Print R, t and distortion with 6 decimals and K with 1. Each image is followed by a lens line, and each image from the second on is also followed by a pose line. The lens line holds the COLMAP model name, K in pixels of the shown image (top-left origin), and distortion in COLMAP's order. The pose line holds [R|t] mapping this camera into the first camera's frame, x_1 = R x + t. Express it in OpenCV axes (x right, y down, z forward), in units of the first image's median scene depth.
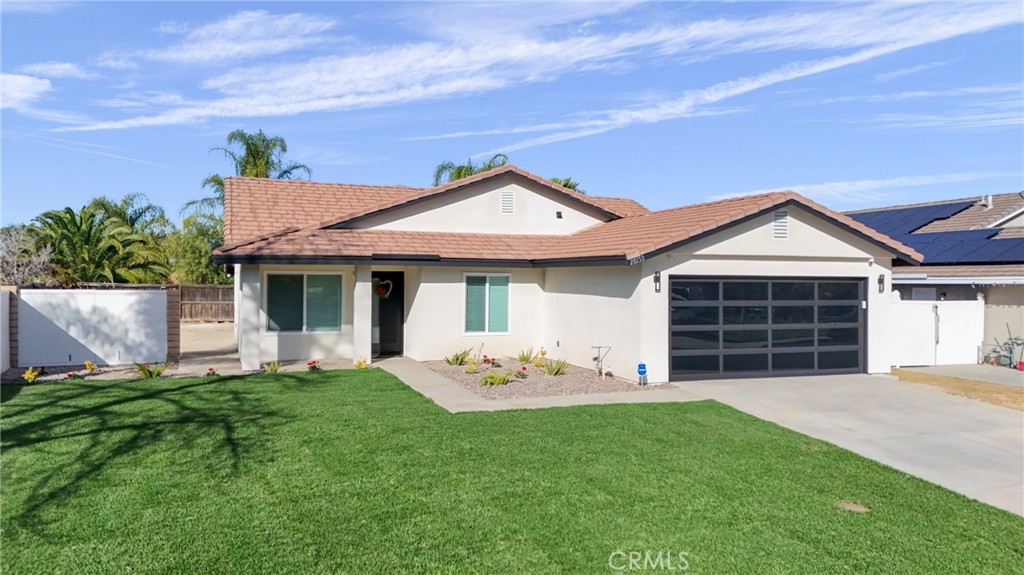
lens RADIAL K [[750.2, 0, 512.9], [0, 750.2, 290.3], [0, 0, 1]] dist [0.053008, -0.010872]
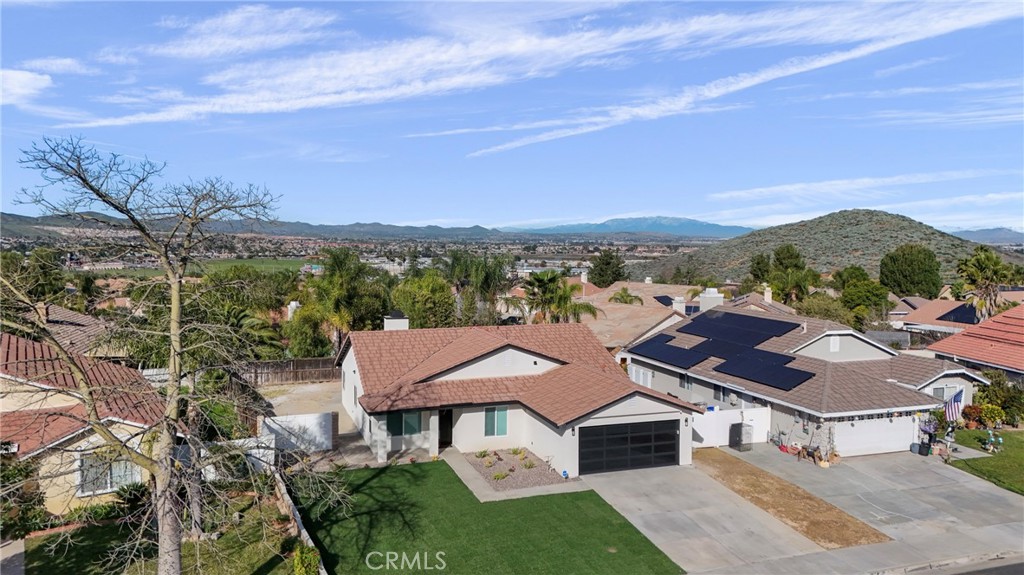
lens RADIAL K [[745.1, 0, 513.4], [0, 745.1, 283.8], [0, 0, 1]] dist [0.090732, -0.109193]
pose [[0.999951, 0.003183, -0.009392, 0.028817], [-0.002688, 0.998627, 0.052312, -0.447751], [0.009546, -0.052284, 0.998587, -0.938692]]
